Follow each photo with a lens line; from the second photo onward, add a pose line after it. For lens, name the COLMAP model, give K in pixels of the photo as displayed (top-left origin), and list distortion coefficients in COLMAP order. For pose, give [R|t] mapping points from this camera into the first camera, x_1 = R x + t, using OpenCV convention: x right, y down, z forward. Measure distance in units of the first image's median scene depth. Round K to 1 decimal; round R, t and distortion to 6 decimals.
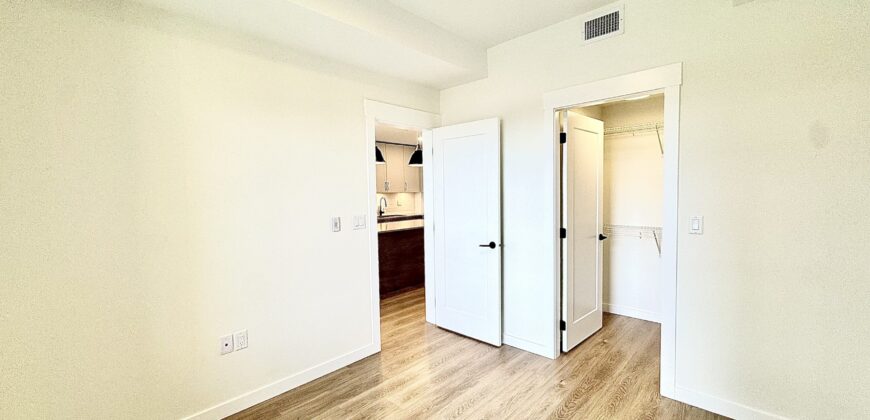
lens RADIAL K [[346.3, 0, 435.0], [0, 346.3, 210.0], [0, 0, 1]] dist [0.000792, -0.000005]
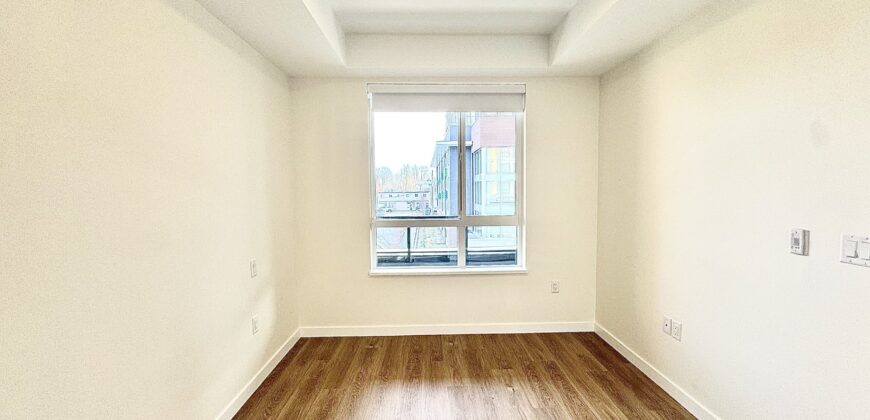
lens RADIAL K [[346.3, 0, 435.0], [0, 346.3, 210.0], [0, 0, 1]] dist [0.000792, -0.000005]
pose [[-0.704892, 0.067865, -0.706060, 0.522919], [-0.015165, 0.993743, 0.110656, -0.062633], [0.709152, 0.088708, -0.699453, 0.972502]]
